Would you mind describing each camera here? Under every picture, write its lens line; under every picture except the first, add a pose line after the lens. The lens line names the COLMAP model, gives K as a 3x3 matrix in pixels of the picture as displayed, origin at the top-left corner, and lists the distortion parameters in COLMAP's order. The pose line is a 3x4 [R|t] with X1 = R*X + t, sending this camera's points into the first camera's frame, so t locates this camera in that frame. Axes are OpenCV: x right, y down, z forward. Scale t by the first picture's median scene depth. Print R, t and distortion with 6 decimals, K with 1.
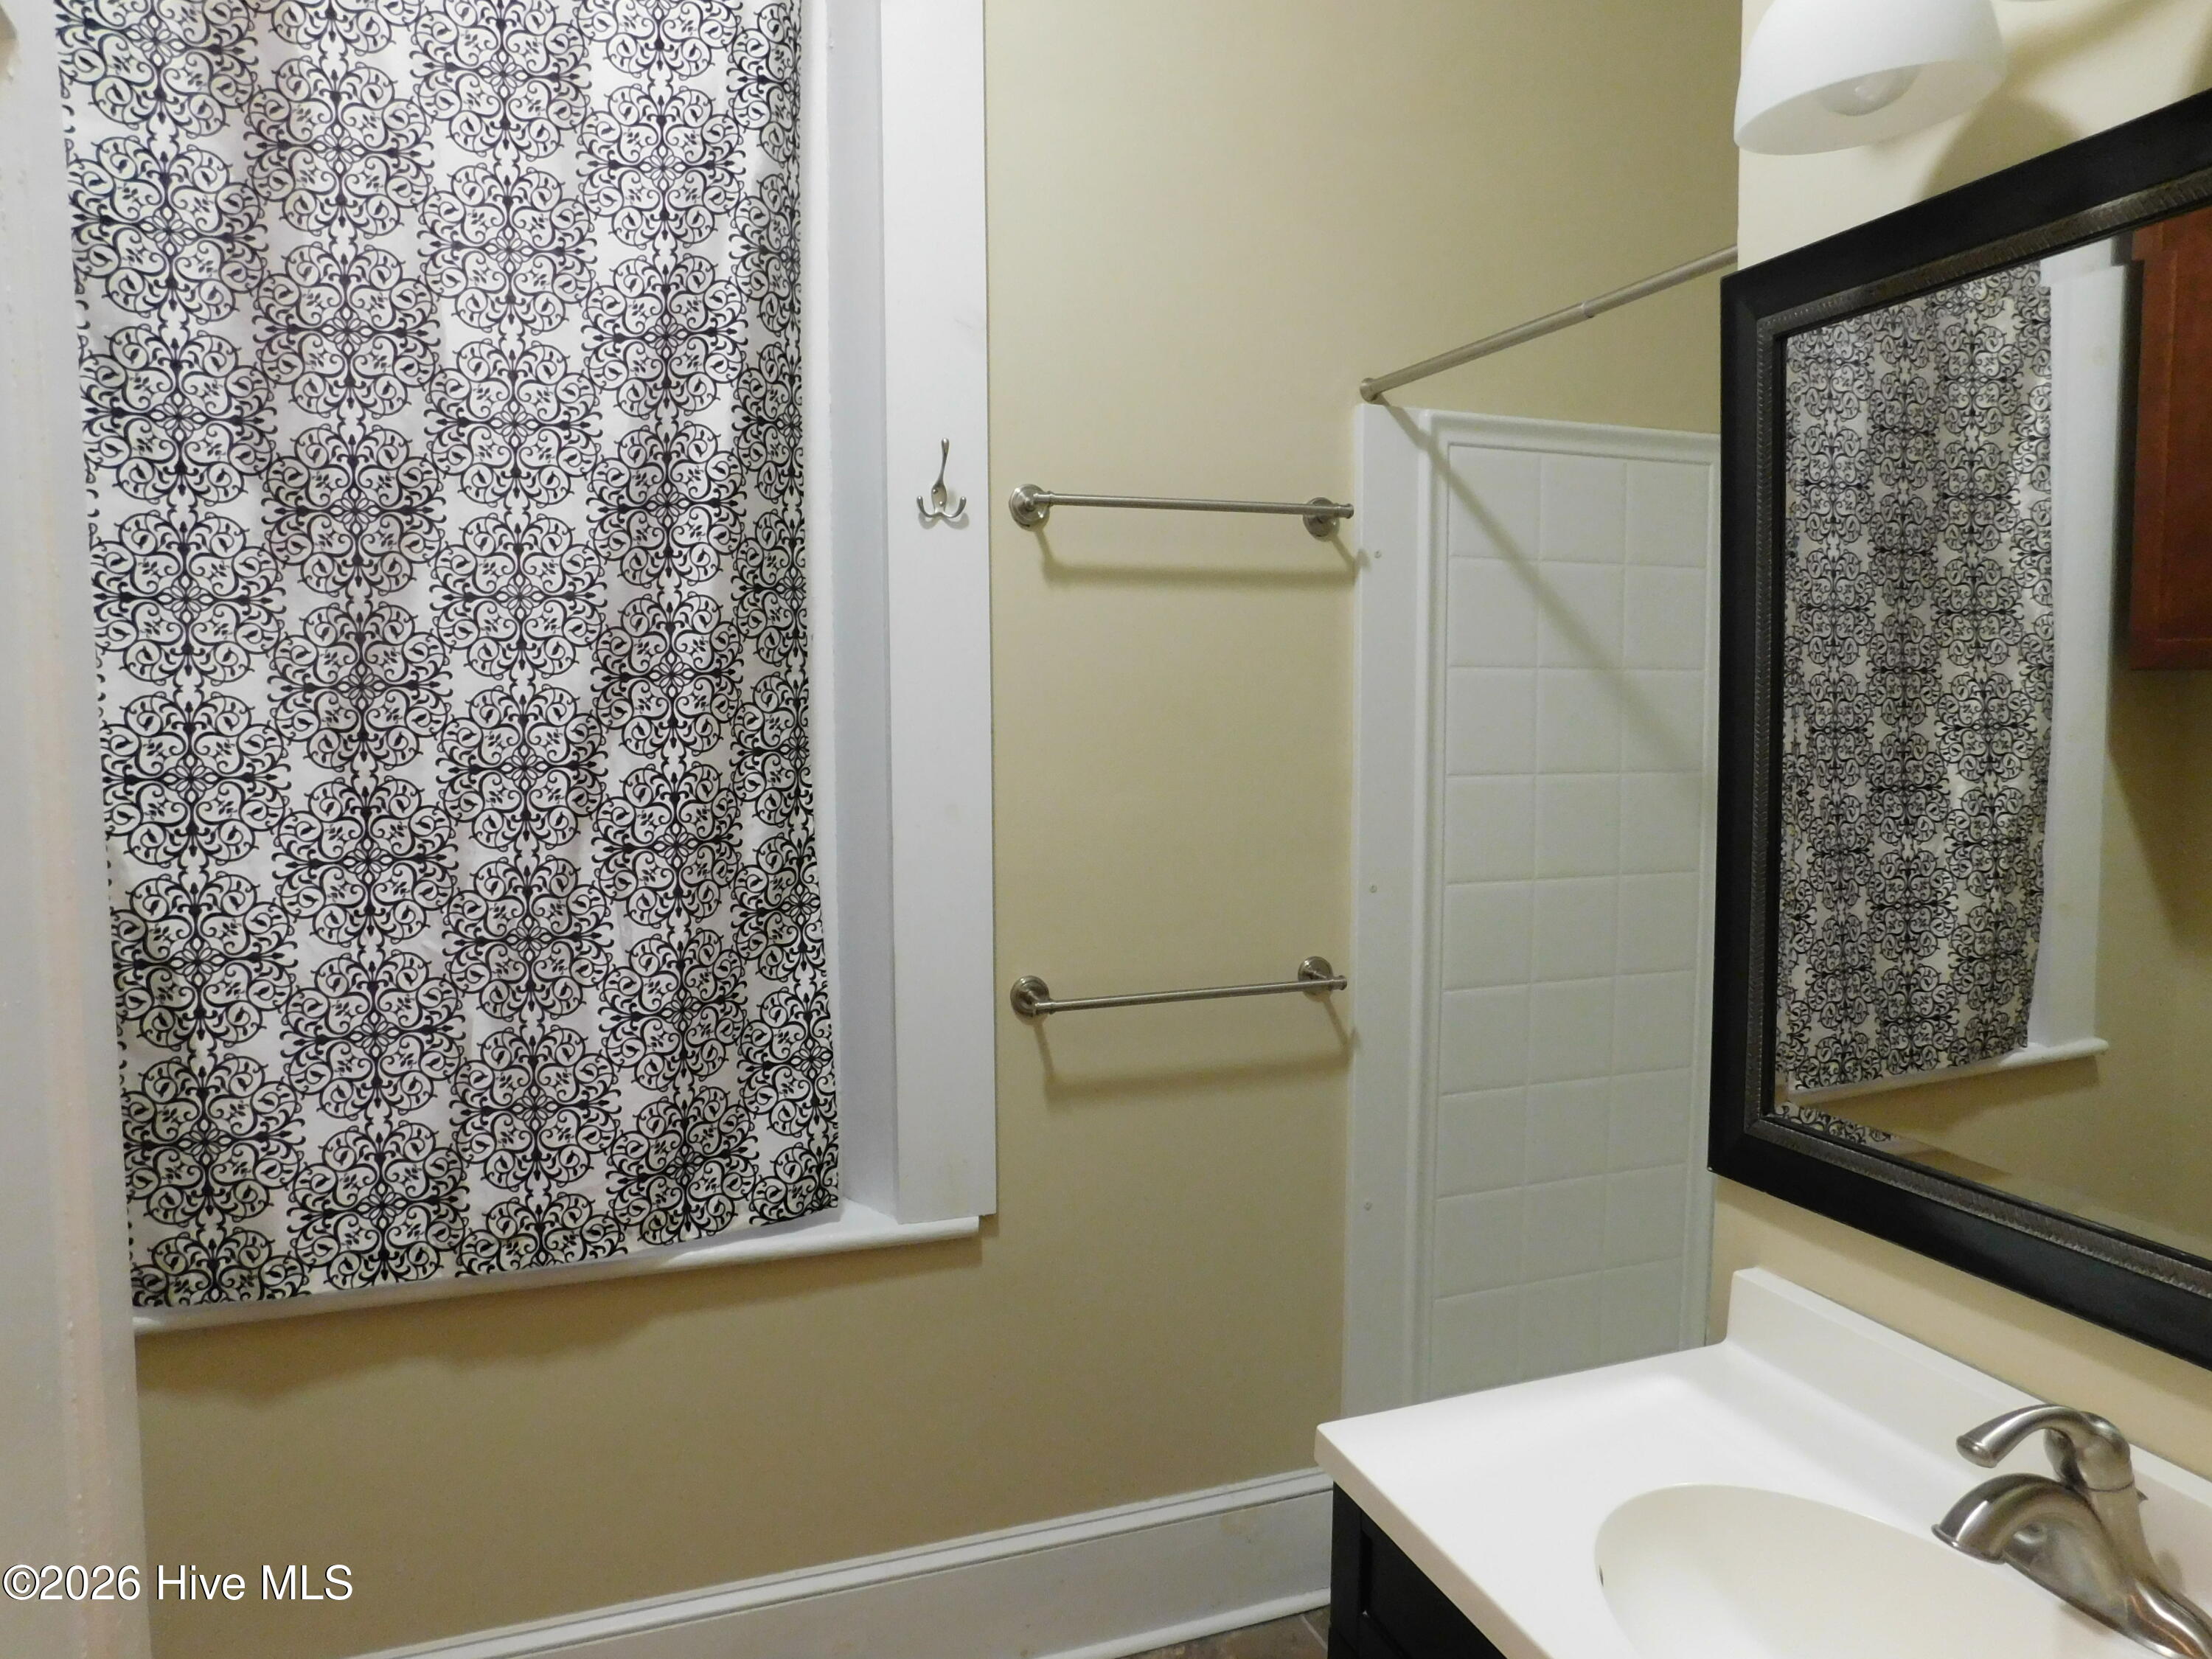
lens RADIAL K [[1452.2, 0, 1095.7], [0, 1452.2, 829.1], [0, 0, 1]] dist [-0.079825, 0.060121]
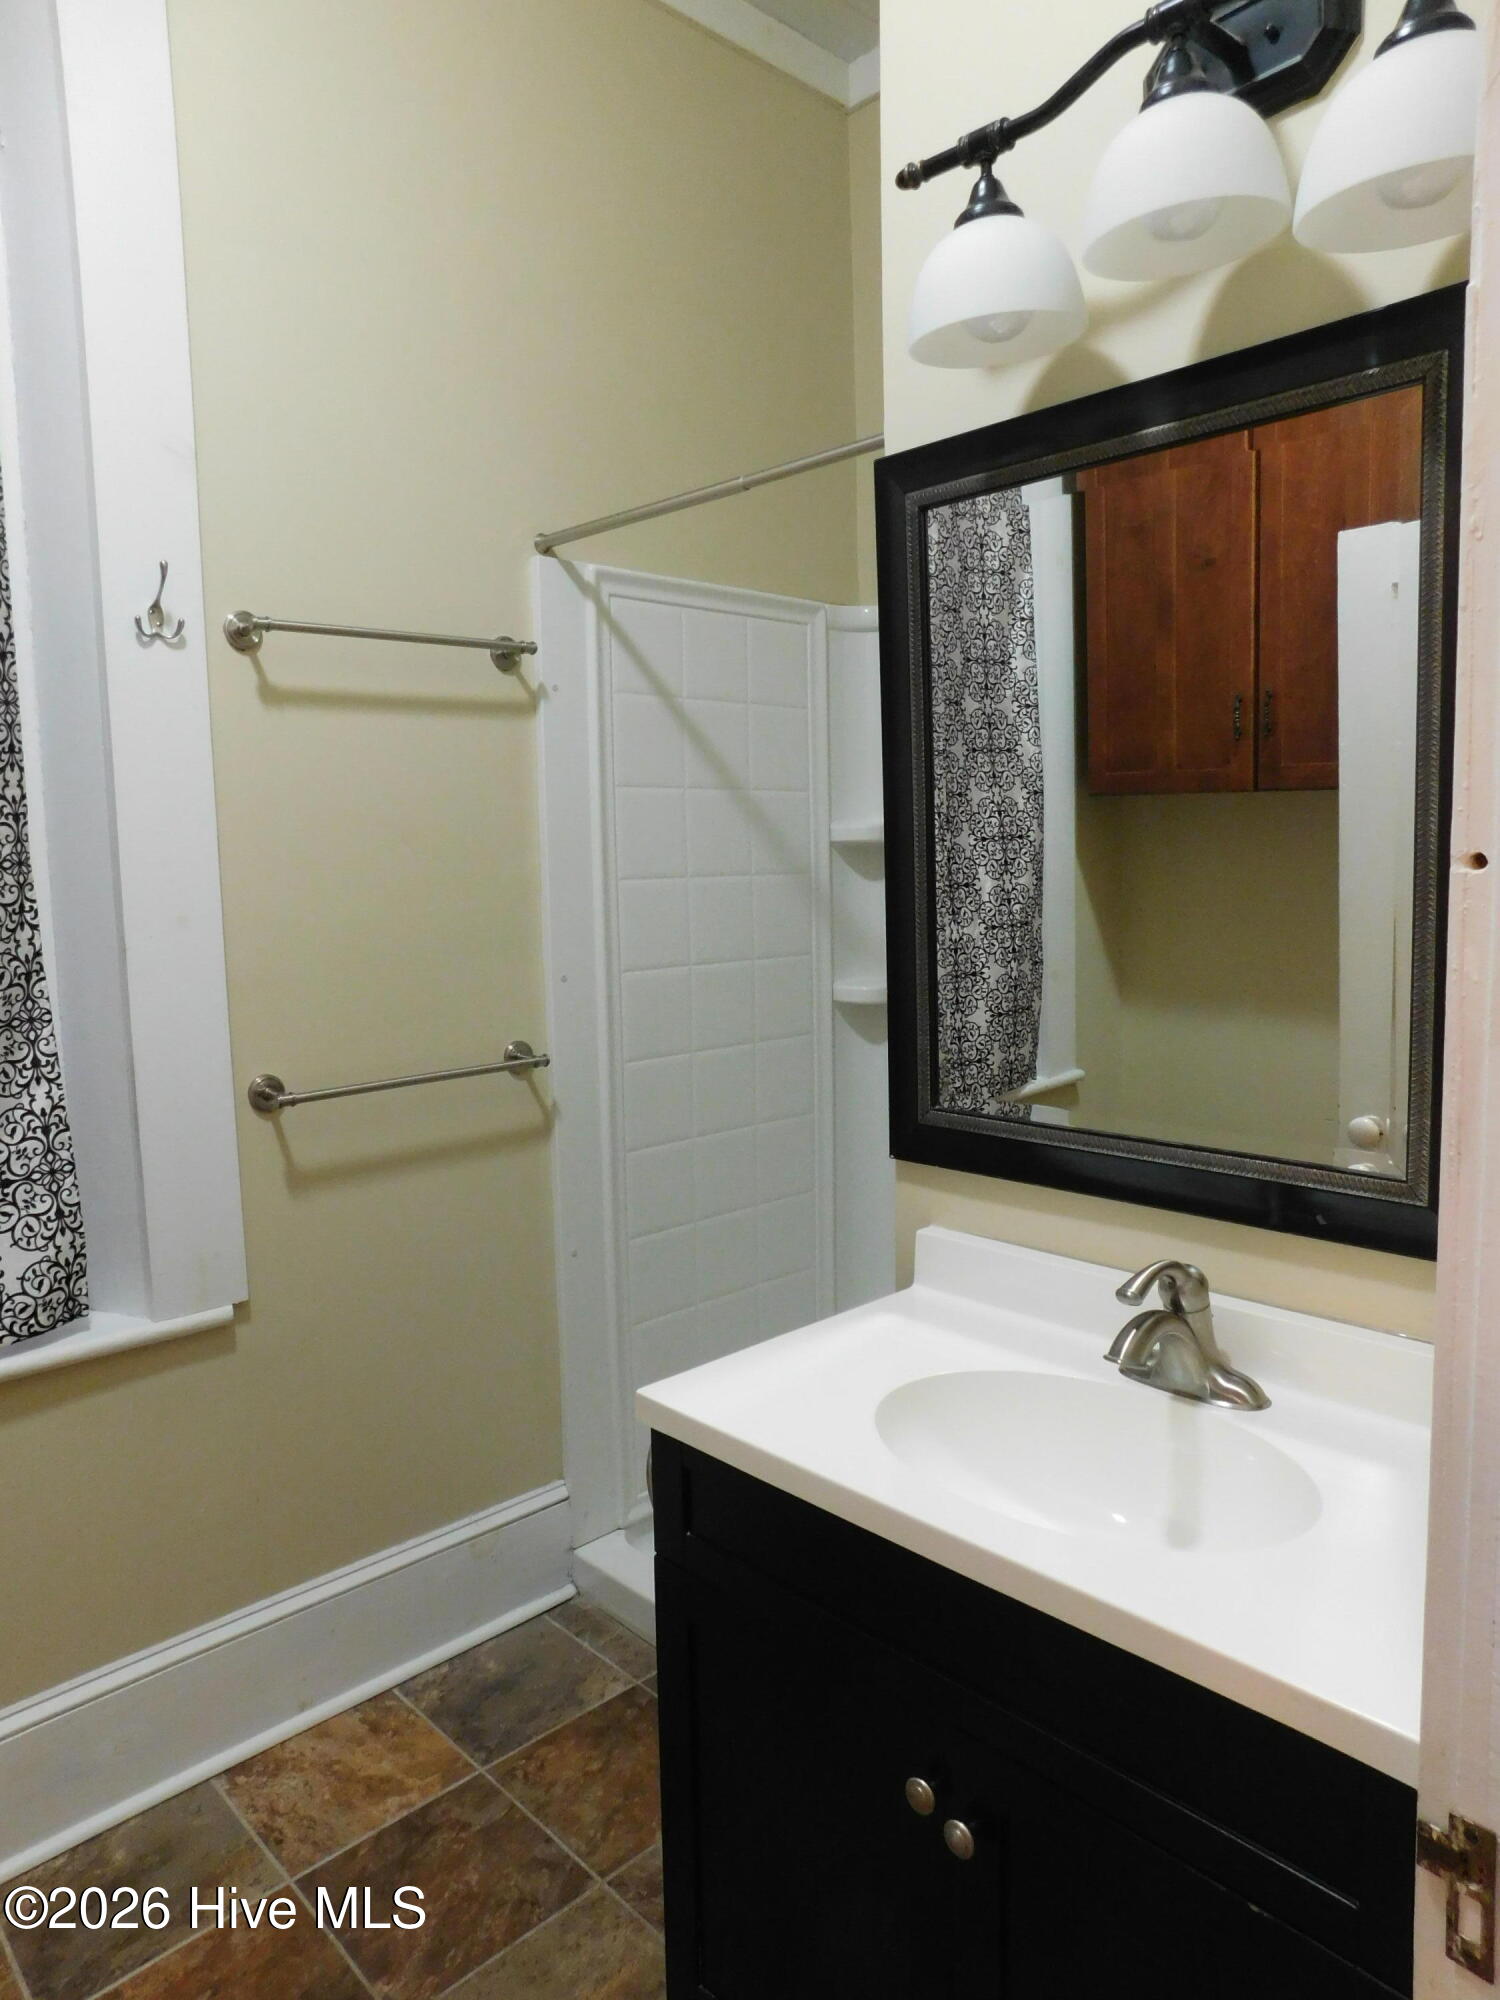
lens RADIAL K [[1313.0, 0, 749.0], [0, 1313.0, 1012.3], [0, 0, 1]] dist [-0.079825, 0.060121]
pose [[0.913468, -0.063514, 0.401924, -0.101554], [0.051523, 0.997847, 0.040586, 0.034228], [-0.403636, -0.016365, 0.914773, -0.018528]]
